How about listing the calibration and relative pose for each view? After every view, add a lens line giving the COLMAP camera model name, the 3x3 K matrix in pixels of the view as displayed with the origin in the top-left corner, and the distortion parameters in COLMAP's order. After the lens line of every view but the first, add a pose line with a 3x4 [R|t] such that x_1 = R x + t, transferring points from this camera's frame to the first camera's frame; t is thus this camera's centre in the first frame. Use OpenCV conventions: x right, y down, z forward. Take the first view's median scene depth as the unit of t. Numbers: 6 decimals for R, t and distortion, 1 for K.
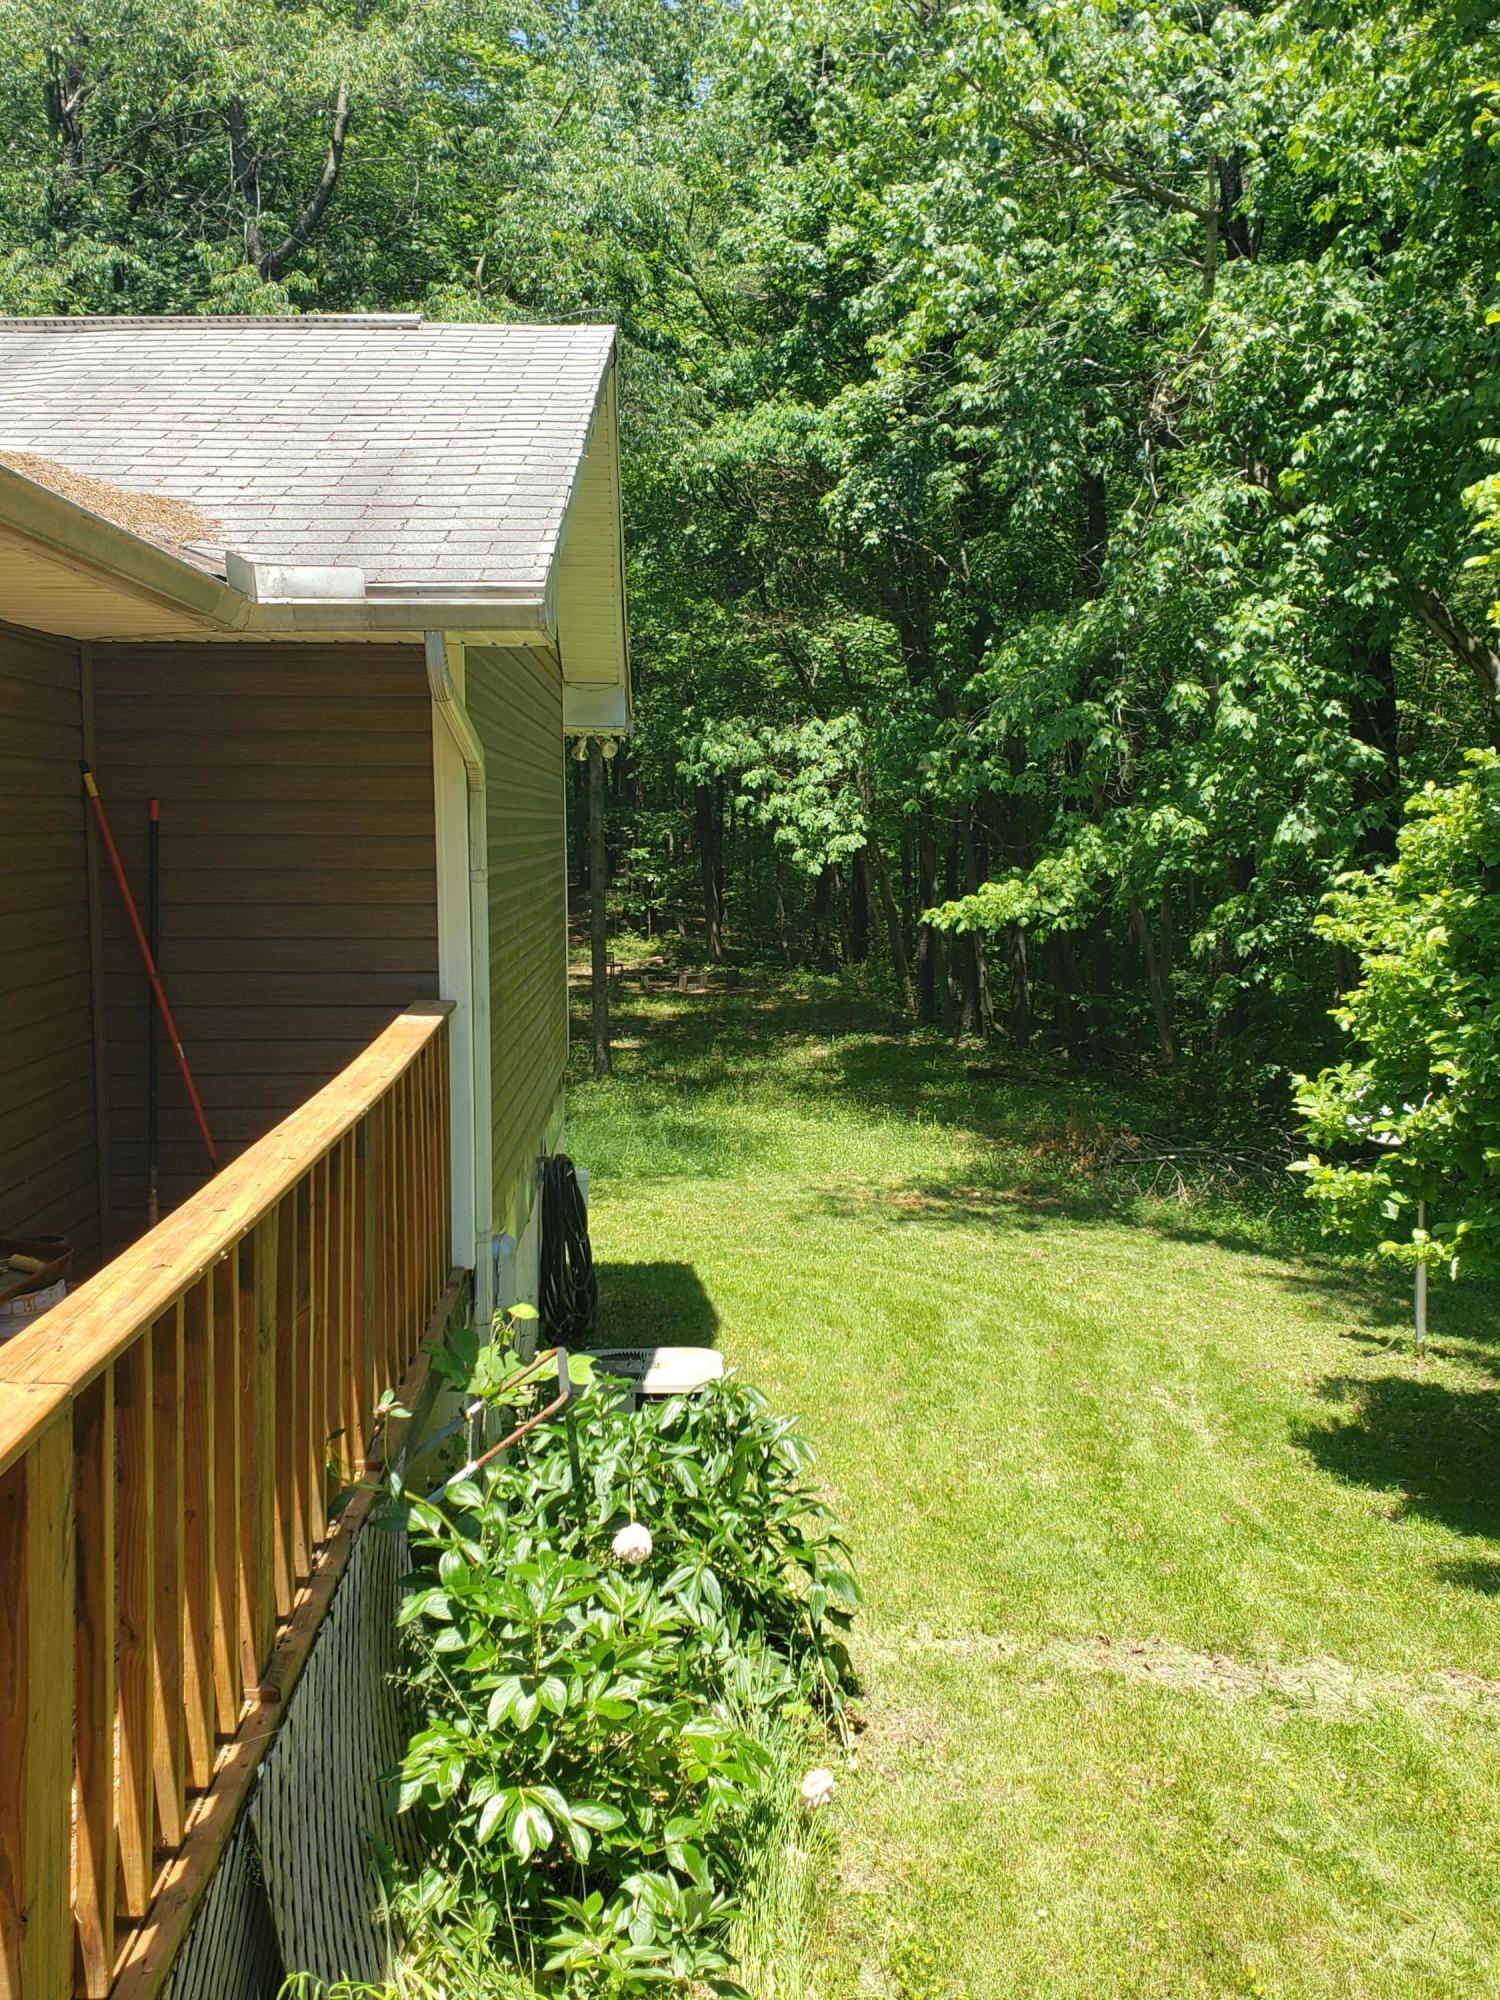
lens RADIAL K [[1573.7, 0, 750.8], [0, 1573.7, 998.9], [0, 0, 1]] dist [0.050521, -0.005379]
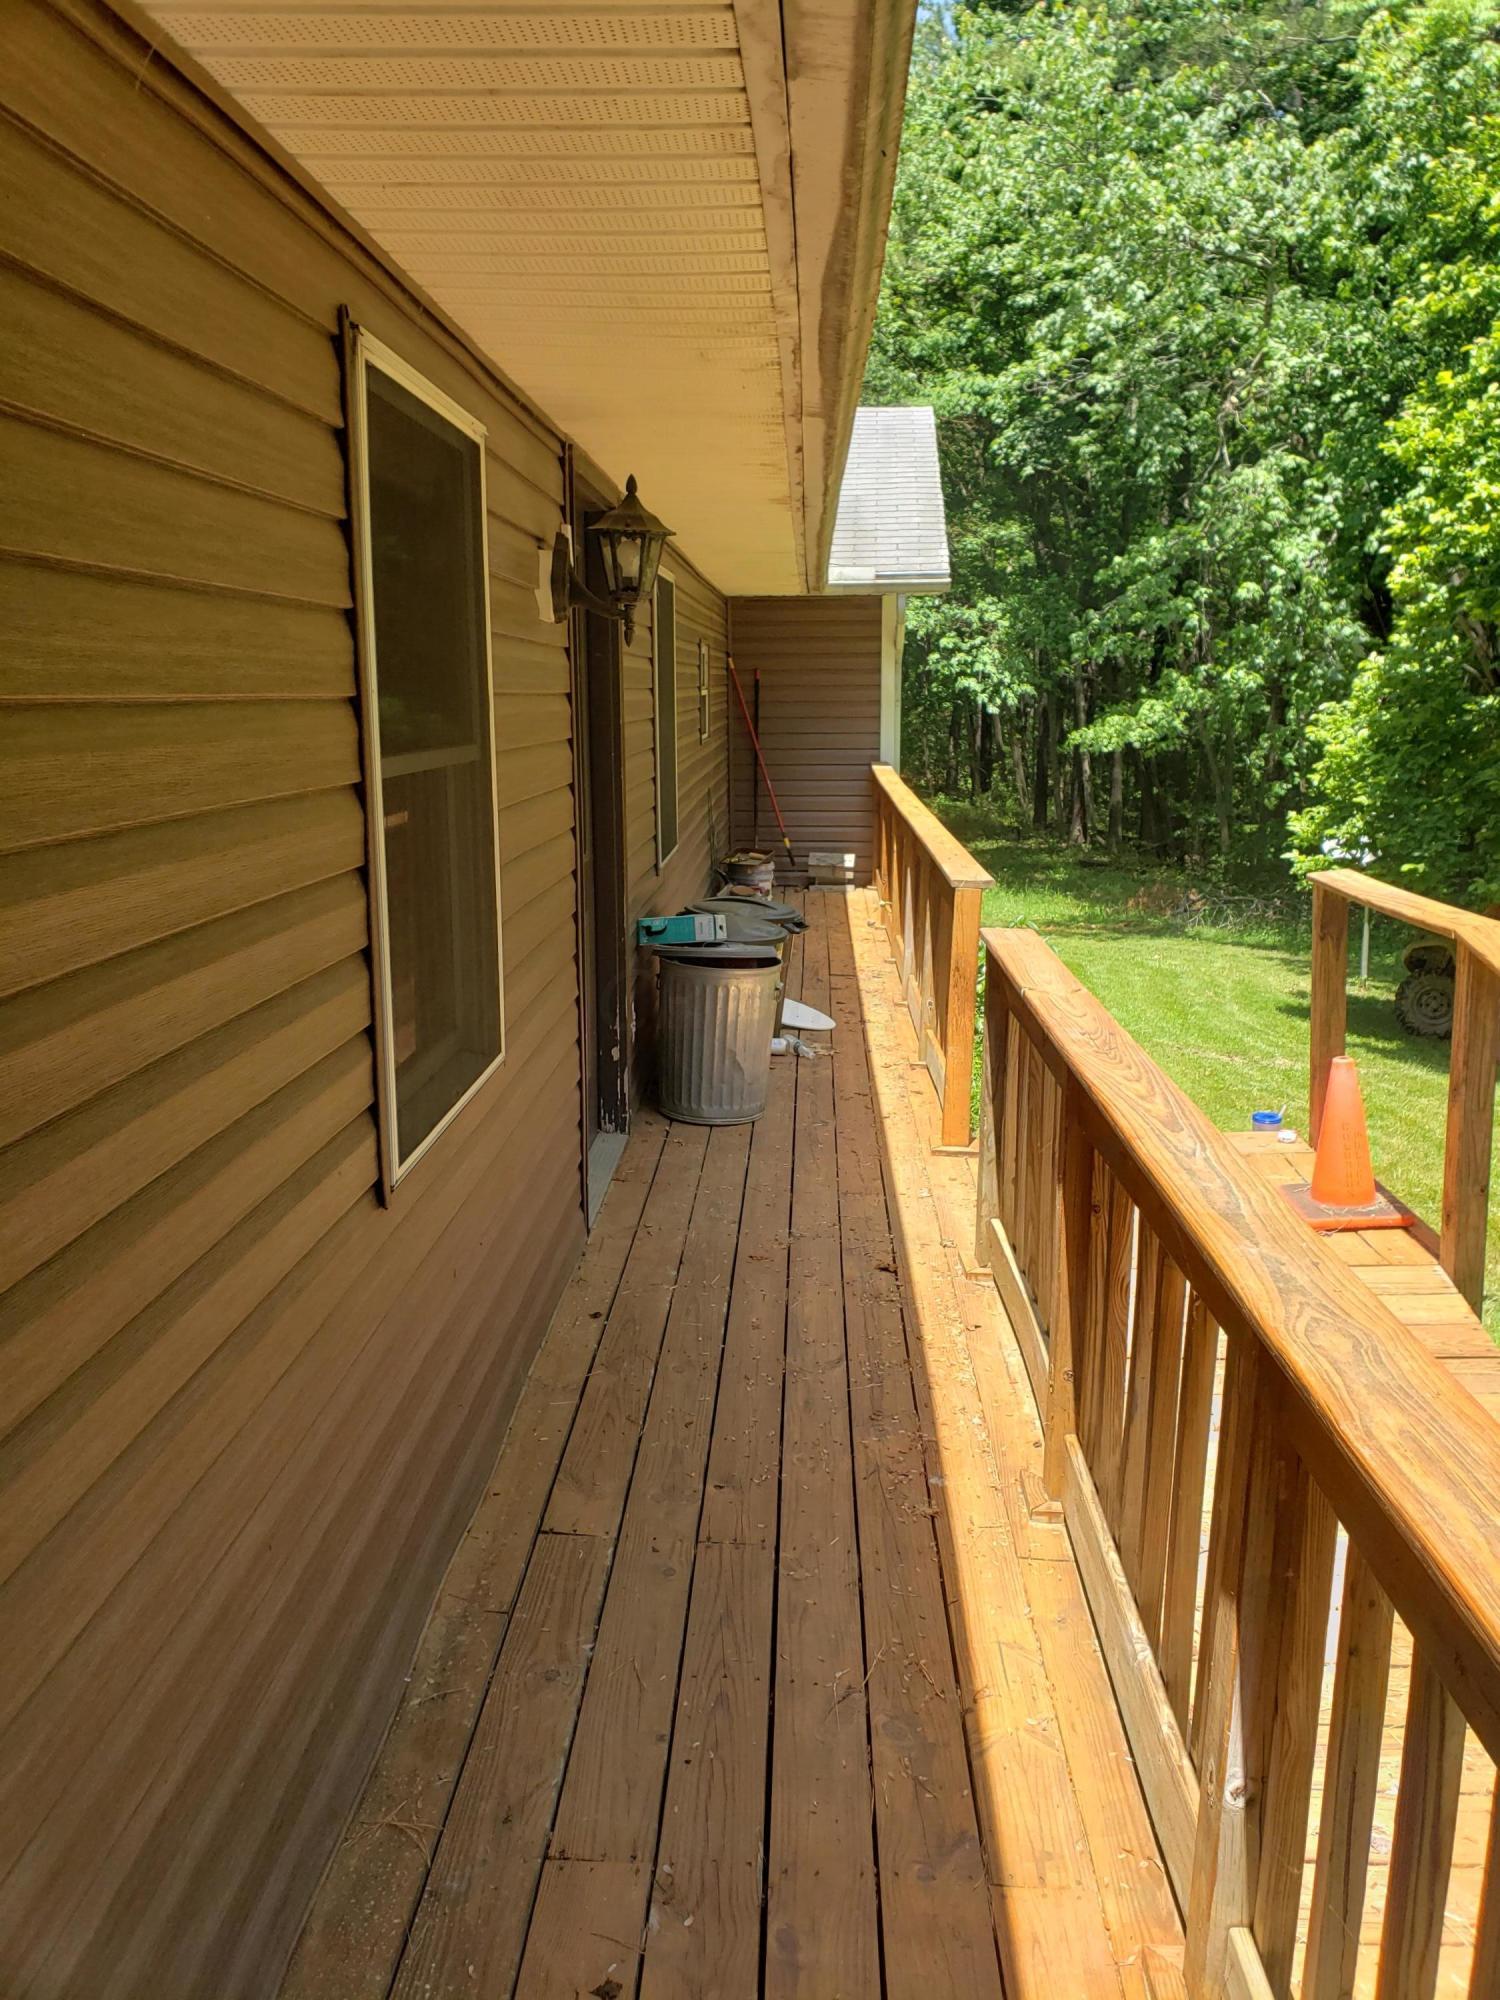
lens RADIAL K [[1573.7, 0, 744.6], [0, 1573.7, 1002.9], [0, 0, 1]] dist [0.050521, -0.005379]
pose [[0.998749, 0.004500, -0.049805, -0.132371], [-0.000090, 0.996102, 0.088211, 0.068699], [0.050008, -0.088096, 0.994856, -0.586207]]
